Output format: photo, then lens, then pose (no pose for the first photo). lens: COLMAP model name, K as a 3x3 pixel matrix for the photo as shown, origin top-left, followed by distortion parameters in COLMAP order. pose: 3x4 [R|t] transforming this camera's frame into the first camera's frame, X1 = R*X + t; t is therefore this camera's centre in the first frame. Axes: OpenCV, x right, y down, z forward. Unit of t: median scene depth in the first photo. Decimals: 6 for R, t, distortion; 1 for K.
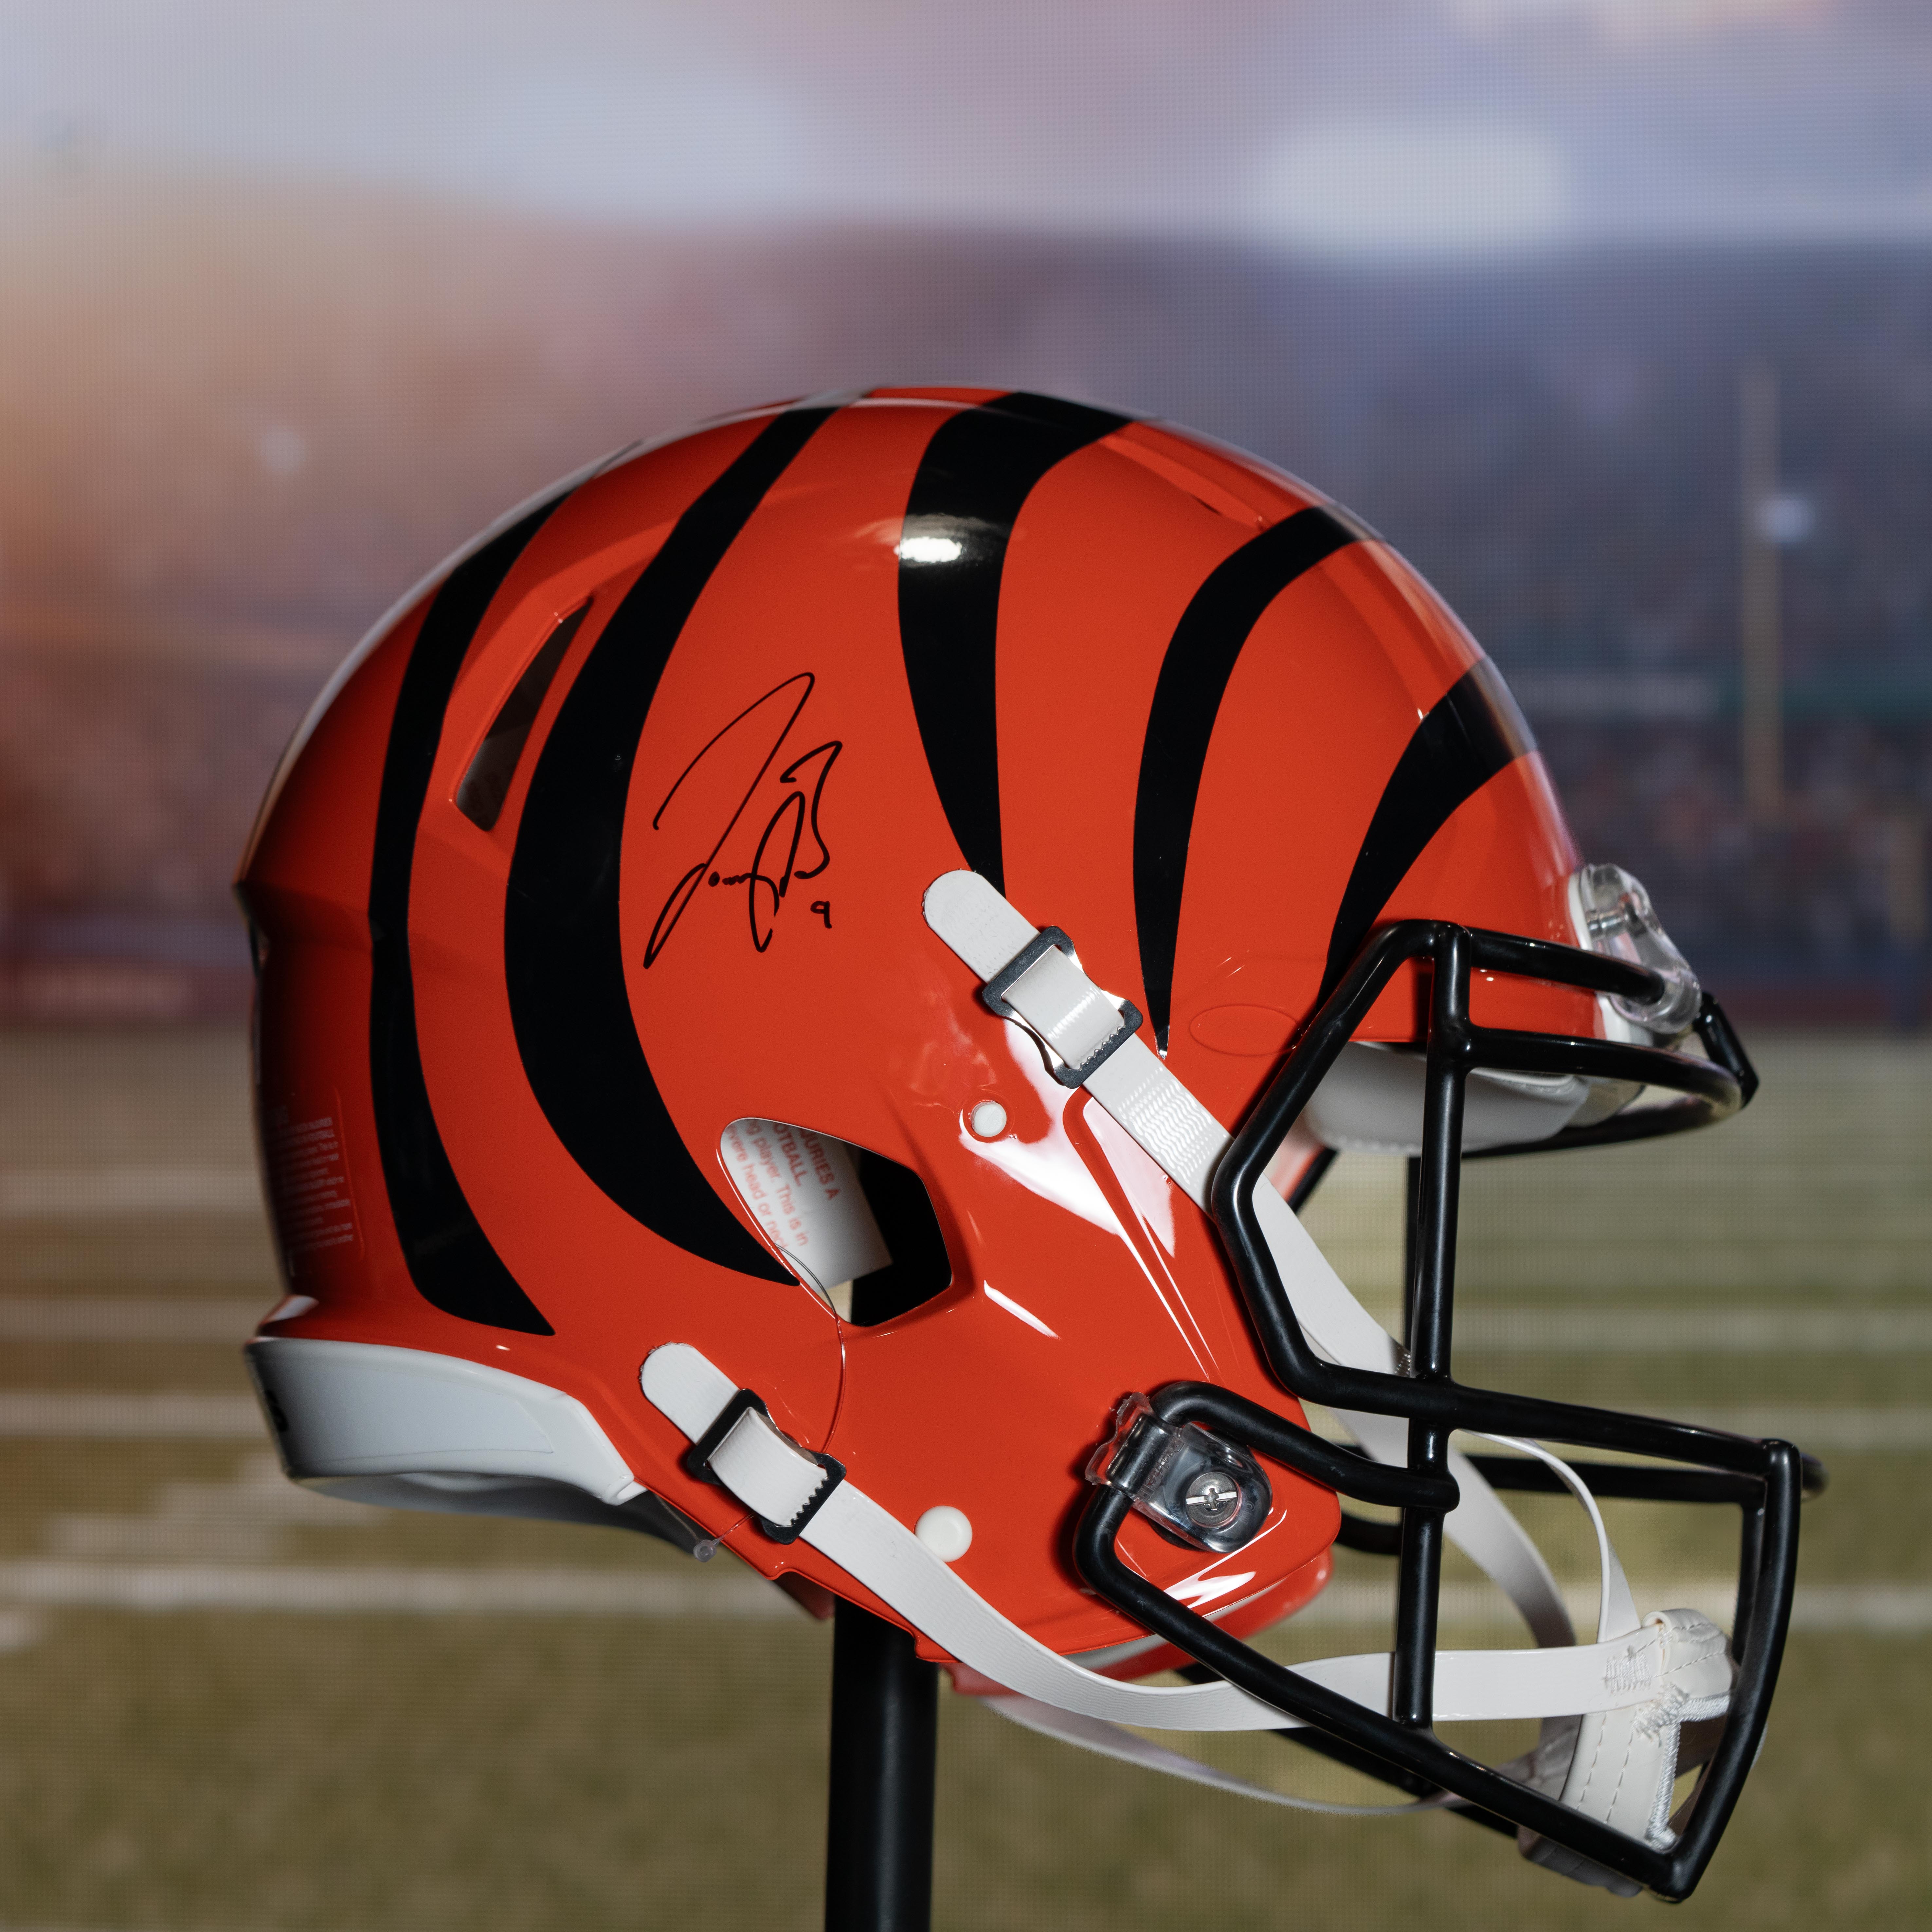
lens RADIAL K [[7045.3, 0, 965.2], [0, 7045.3, 964.0], [0, 0, 1]] dist [-0.173536, 0.000000]
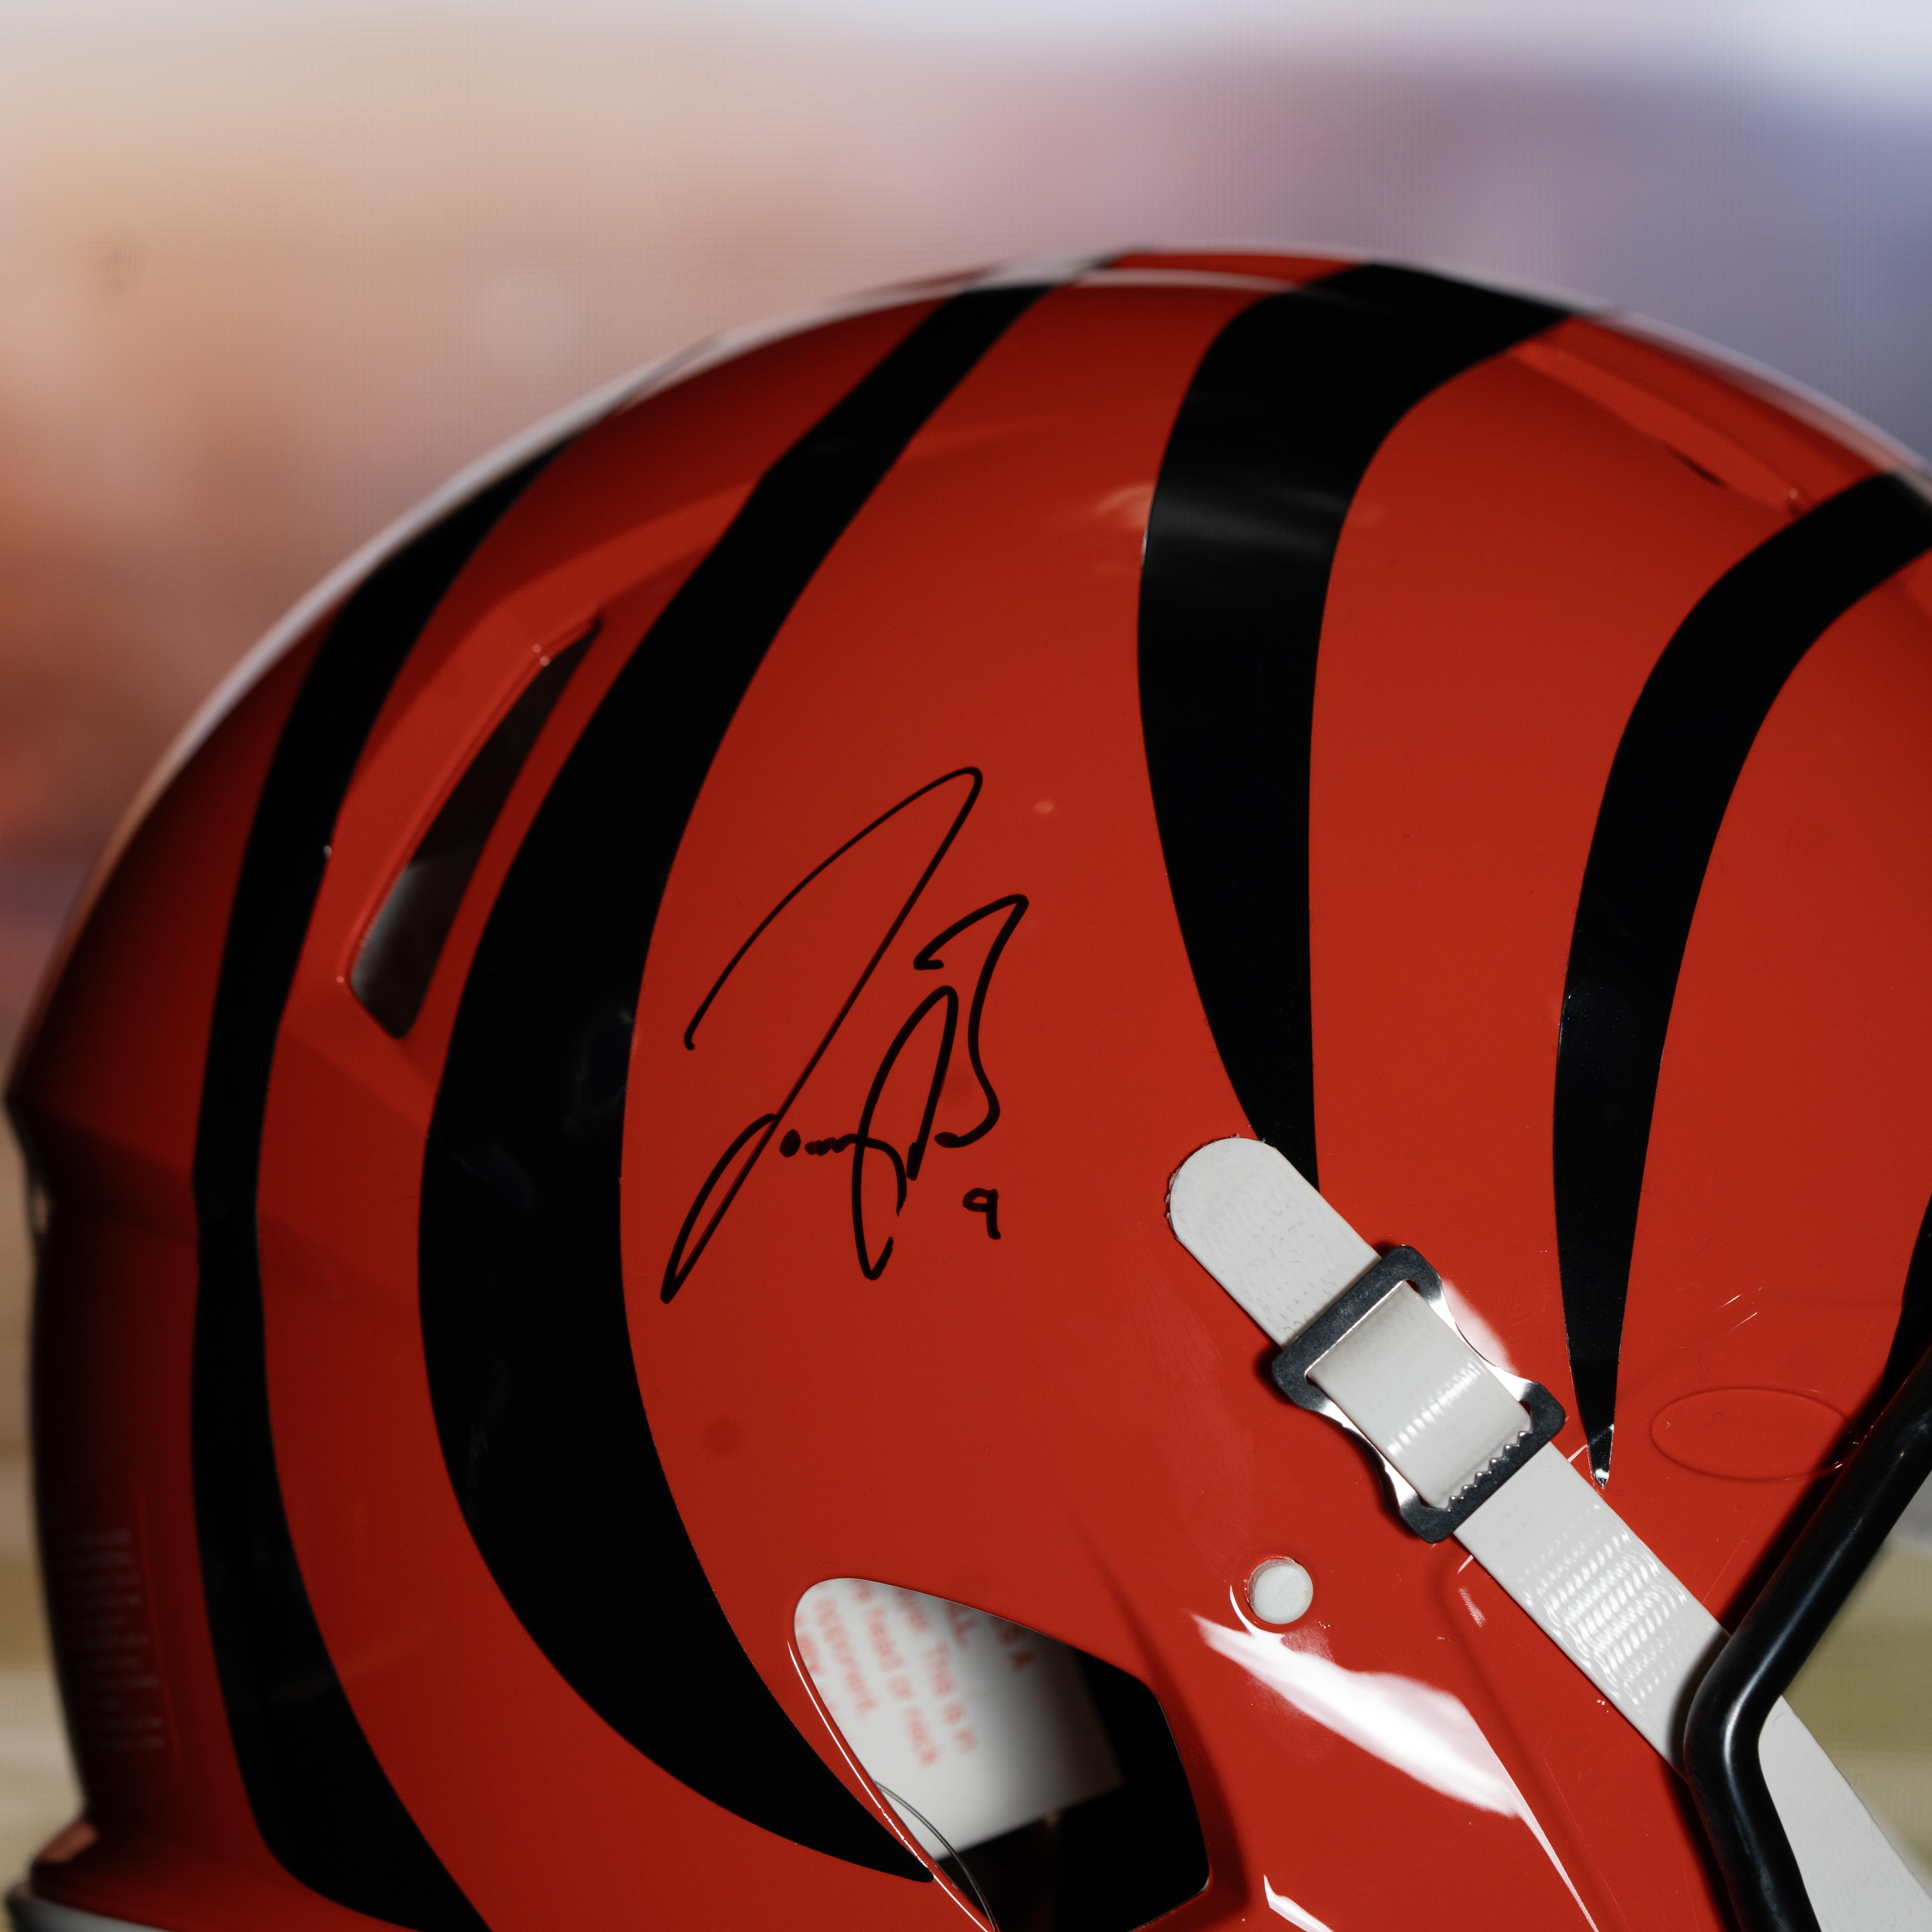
lens RADIAL K [[7045.3, 0, 967.6], [0, 7045.3, 969.2], [0, 0, 1]] dist [-0.173536, 0.000000]
pose [[0.997636, 0.017609, -0.066431, 0.014462], [-0.016139, 0.999614, 0.022605, -0.038213], [0.066803, -0.021479, 0.997535, 0.449650]]
